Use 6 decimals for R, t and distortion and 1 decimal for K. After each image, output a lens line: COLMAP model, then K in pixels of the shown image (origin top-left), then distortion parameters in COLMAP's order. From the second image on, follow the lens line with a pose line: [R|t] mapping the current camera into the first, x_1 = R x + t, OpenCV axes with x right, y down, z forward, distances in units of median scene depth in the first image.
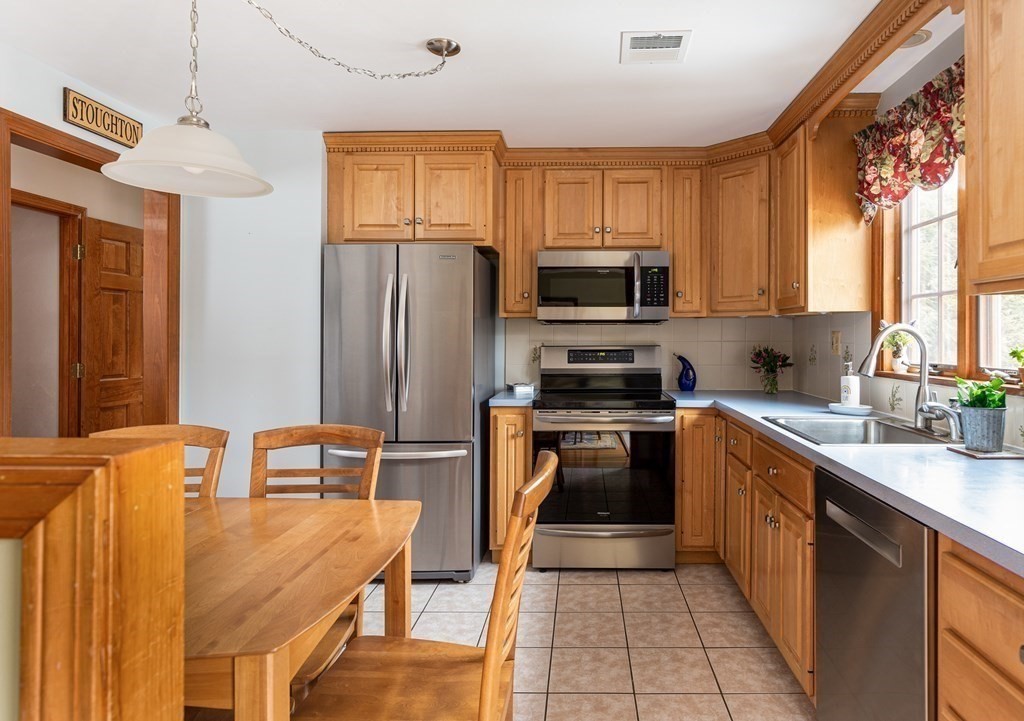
lens RADIAL K [[621.0, 0, 512.0], [0, 621.0, 360.5], [0, 0, 1]] dist [-0.001280, -0.000649]
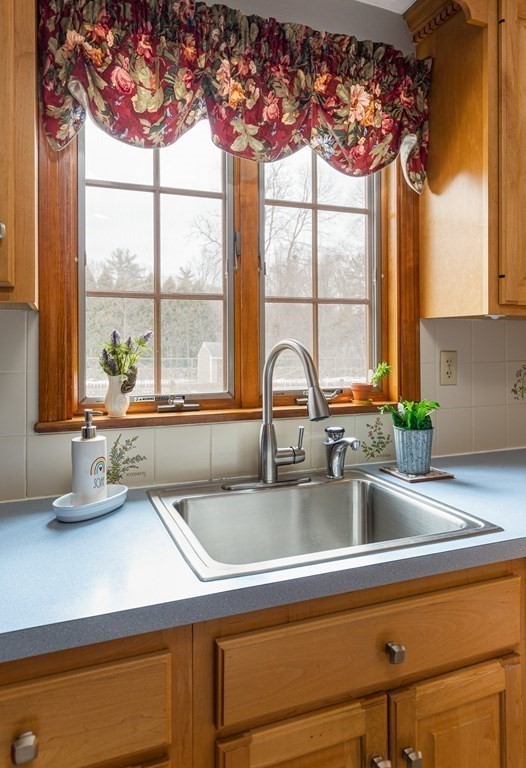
lens RADIAL K [[484.0, 0, 259.3], [0, 484.0, 346.3], [0, 0, 1]] dist [0.003071, 0.000933]
pose [[-0.380116, 0.002461, 0.924935, 0.094725], [0.034460, 0.999340, 0.011503, -0.039044], [-0.924297, 0.036246, -0.379950, 0.801550]]
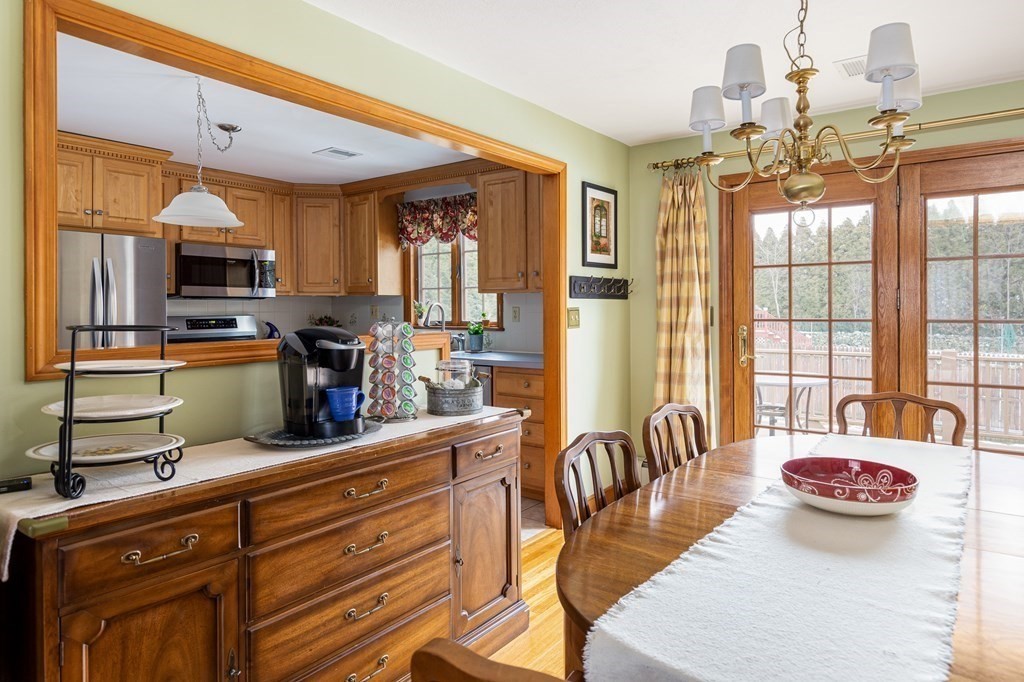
lens RADIAL K [[627.2, 0, 513.0], [0, 627.2, 309.3], [0, 0, 1]] dist [-0.001029, -0.000355]
pose [[0.587879, -0.005336, 0.808931, -0.655725], [0.030135, 0.999429, -0.015308, 0.002162], [-0.808387, 0.033376, 0.587704, -0.339225]]
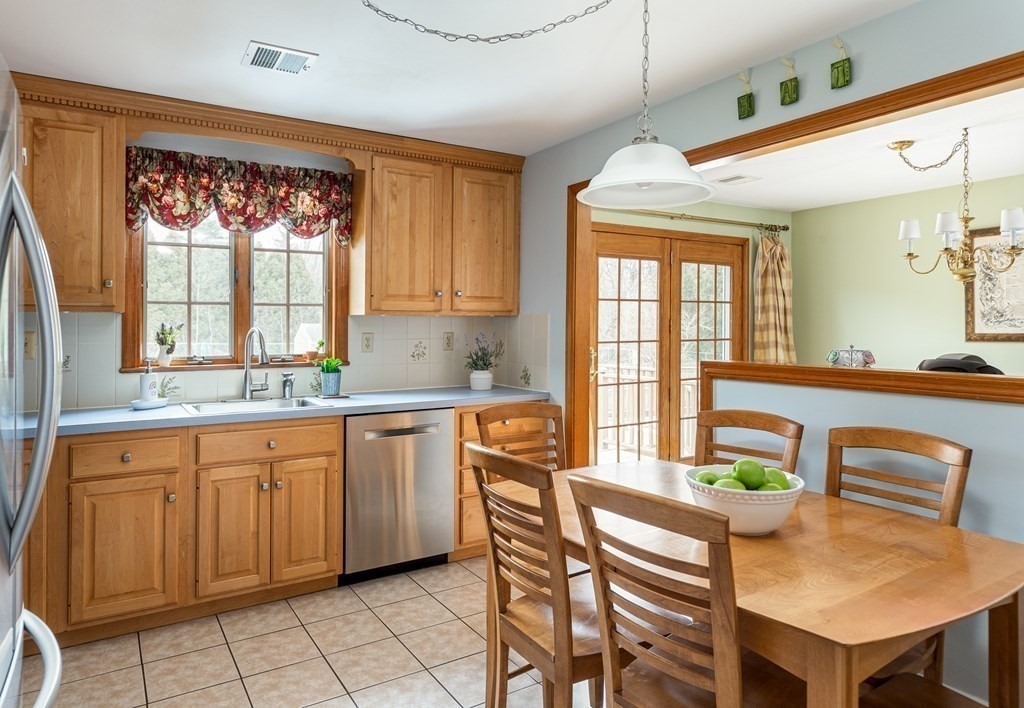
lens RADIAL K [[643.8, 0, 513.0], [0, 643.8, 322.4], [0, 0, 1]] dist [0.000924, 0.000236]
pose [[-0.540448, 0.008250, 0.841337, -0.584113], [0.029114, 0.999536, 0.008900, -0.043500], [-0.840874, 0.029304, -0.540437, 0.841520]]
